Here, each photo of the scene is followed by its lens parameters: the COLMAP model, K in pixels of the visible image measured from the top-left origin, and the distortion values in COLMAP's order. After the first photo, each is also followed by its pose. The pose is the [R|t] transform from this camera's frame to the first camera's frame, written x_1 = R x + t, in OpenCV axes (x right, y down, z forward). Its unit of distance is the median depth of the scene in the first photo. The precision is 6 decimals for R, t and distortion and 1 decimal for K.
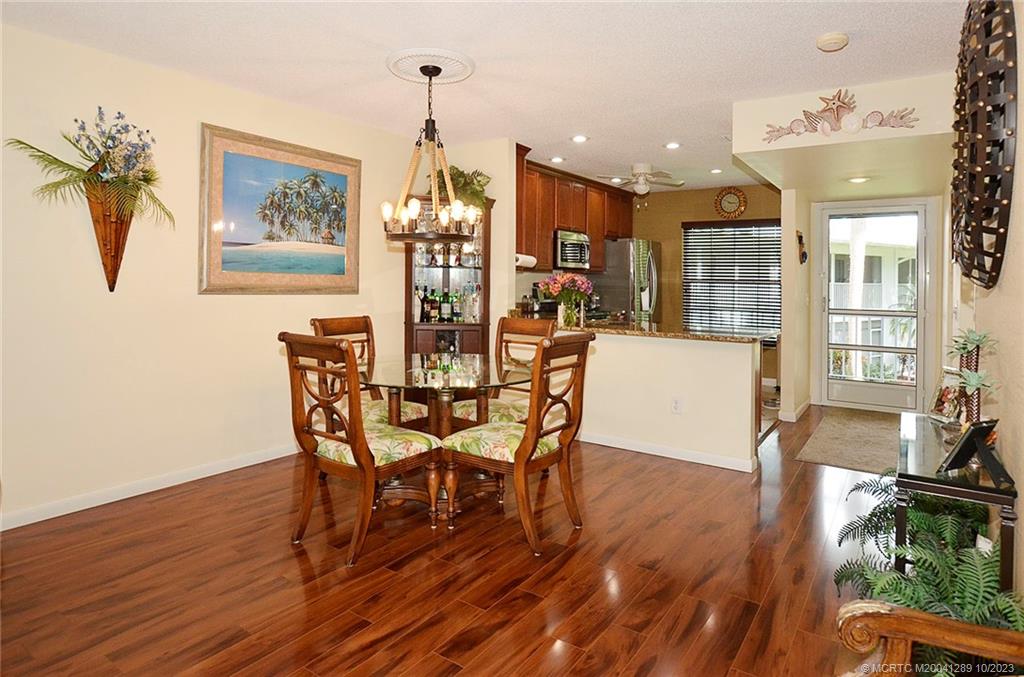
lens RADIAL K [[547.6, 0, 472.6], [0, 547.6, 312.9], [0, 0, 1]] dist [-0.012937, -0.002006]
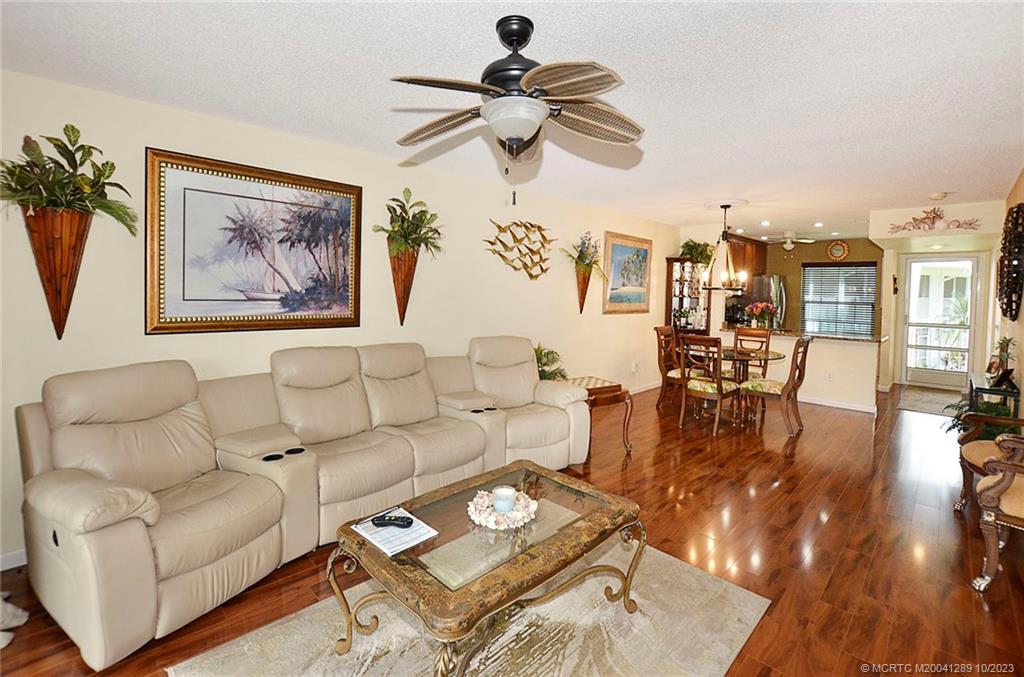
lens RADIAL K [[467.8, 0, 496.3], [0, 467.8, 329.4], [0, 0, 1]] dist [-0.028477, 0.003807]
pose [[0.994853, 0.014374, -0.100299, -0.443963], [-0.011348, 0.999465, 0.030677, -0.016819], [0.100687, -0.029381, 0.994484, -0.486001]]
